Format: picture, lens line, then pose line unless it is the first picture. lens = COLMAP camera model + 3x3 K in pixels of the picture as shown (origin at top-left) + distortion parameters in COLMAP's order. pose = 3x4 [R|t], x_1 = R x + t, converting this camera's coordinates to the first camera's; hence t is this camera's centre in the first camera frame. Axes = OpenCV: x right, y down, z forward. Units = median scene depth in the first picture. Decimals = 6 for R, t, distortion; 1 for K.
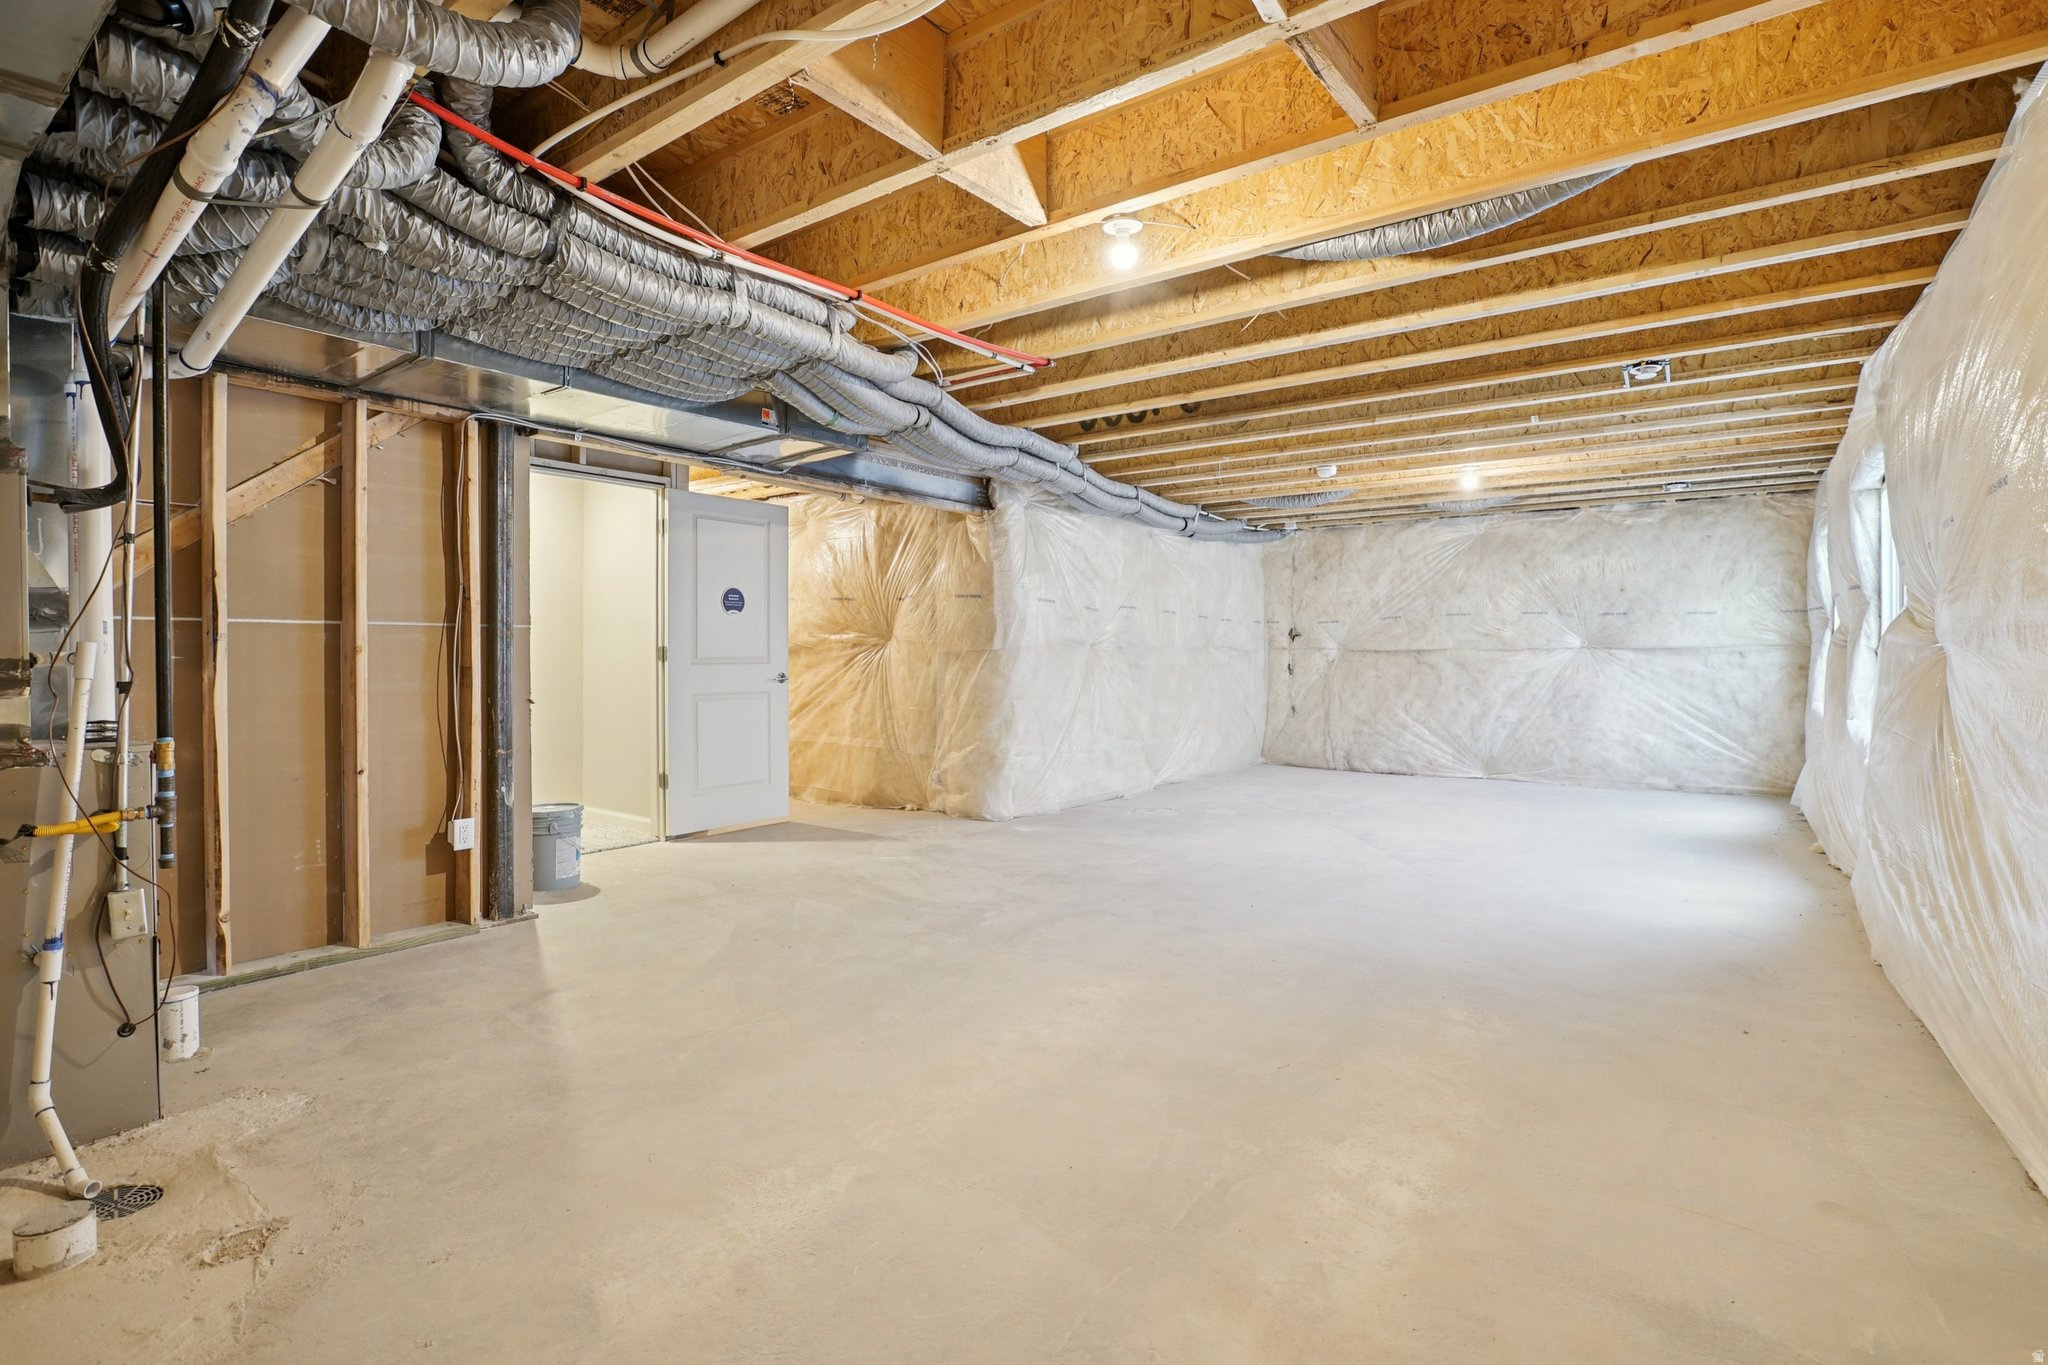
lens RADIAL K [[955.3, 0, 1023.7], [0, 955.3, 668.0], [0, 0, 1]] dist [-0.022549, 0.000455]
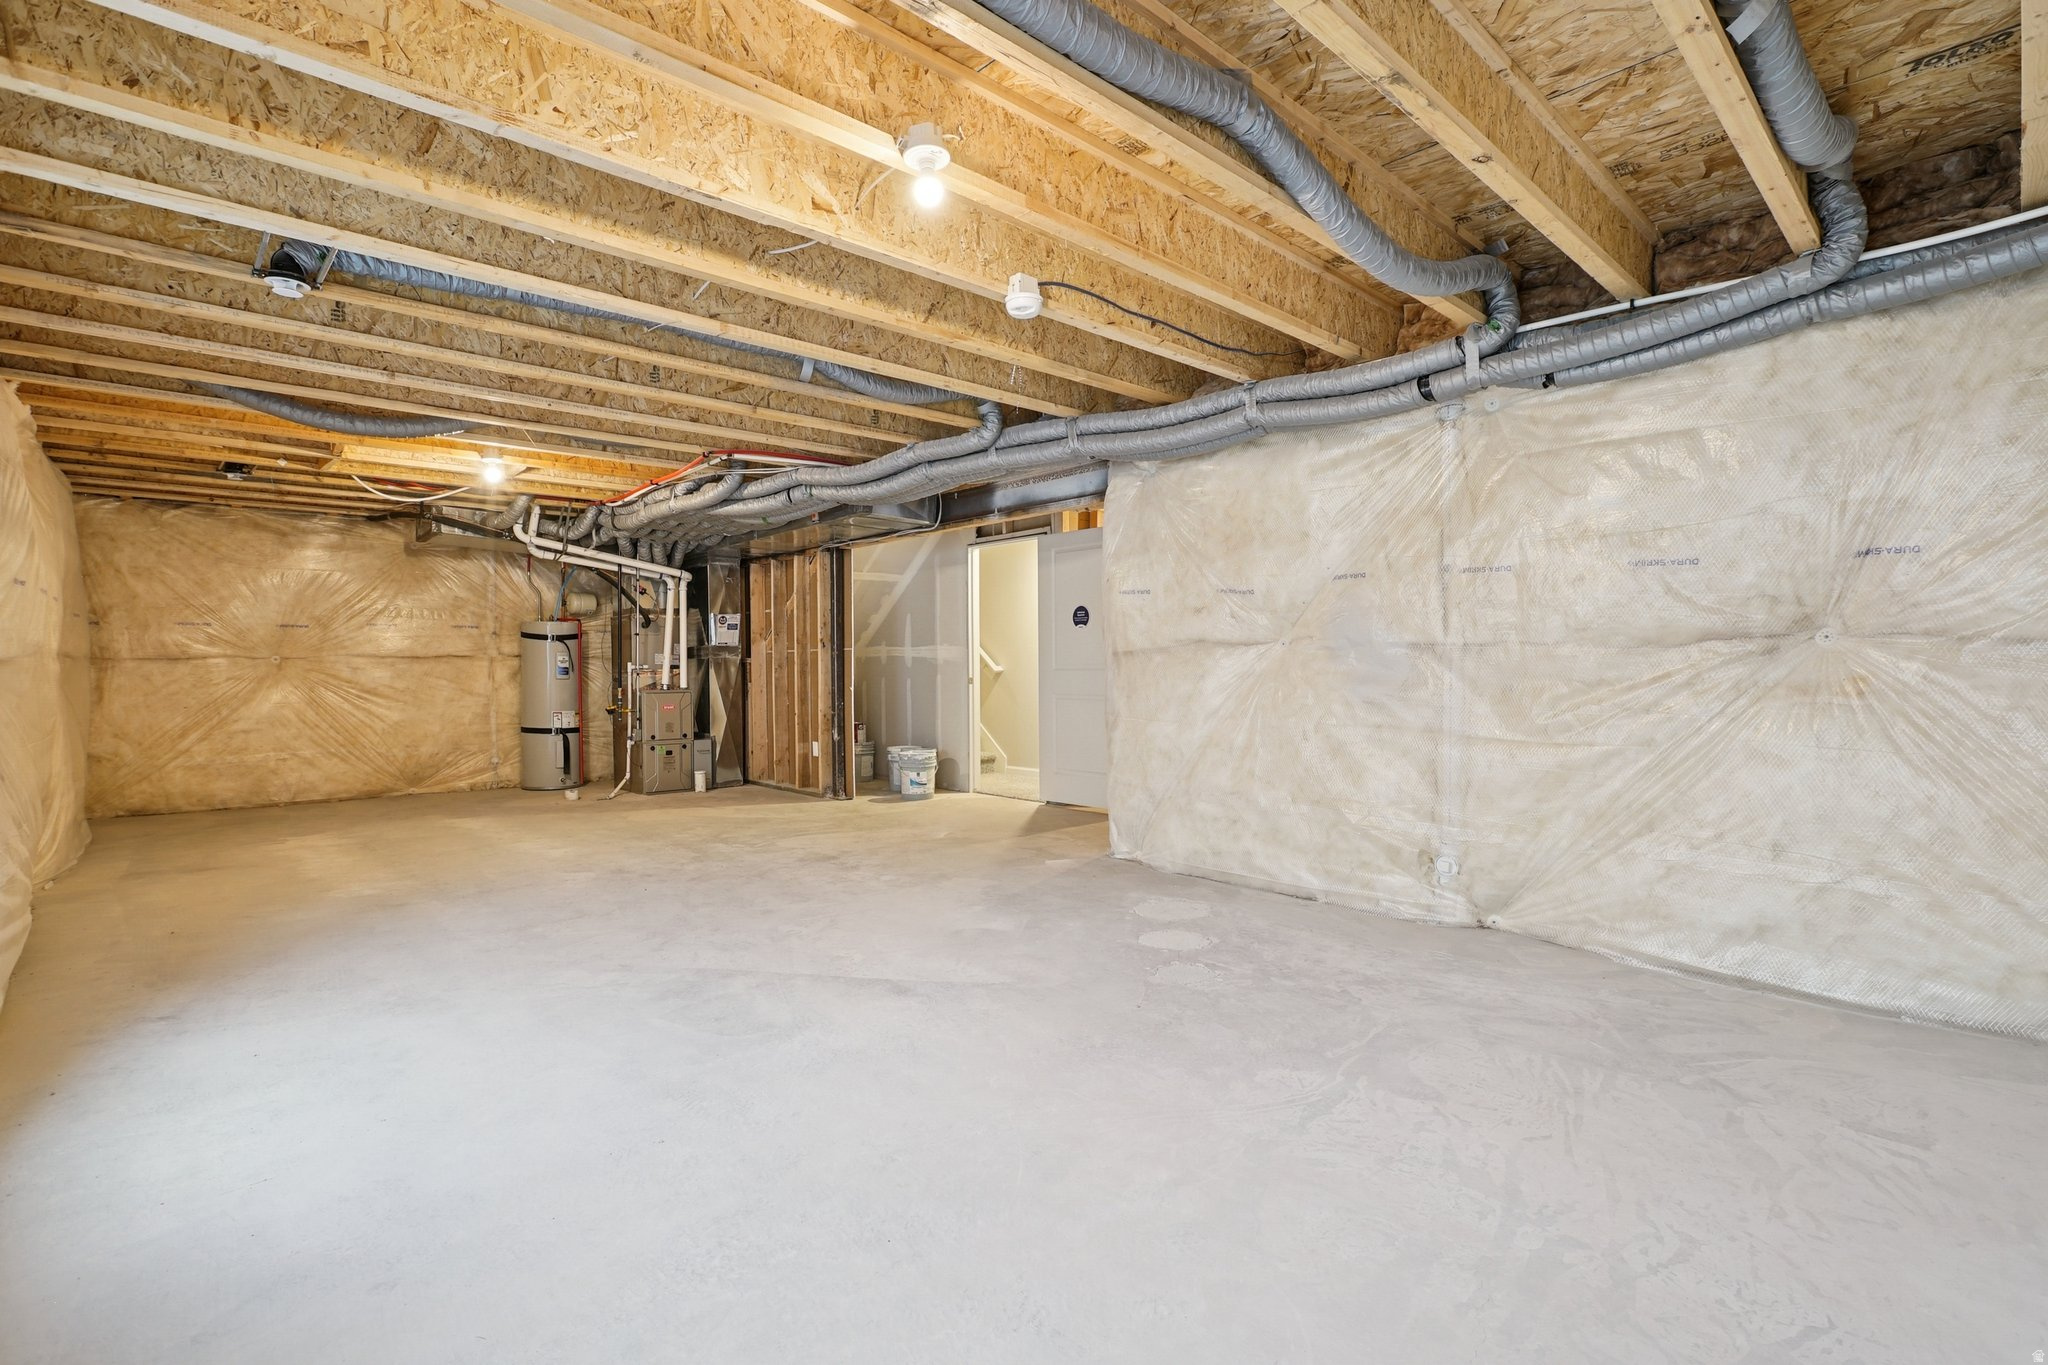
lens RADIAL K [[955.3, 0, 1023.7], [0, 955.3, 668.0], [0, 0, 1]] dist [-0.022549, 0.000455]
pose [[-0.170447, 0.005970, -0.985349, 0.868291], [-0.007468, 0.999945, 0.007350, -0.015360], [0.985339, 0.008612, -0.170393, 1.127493]]
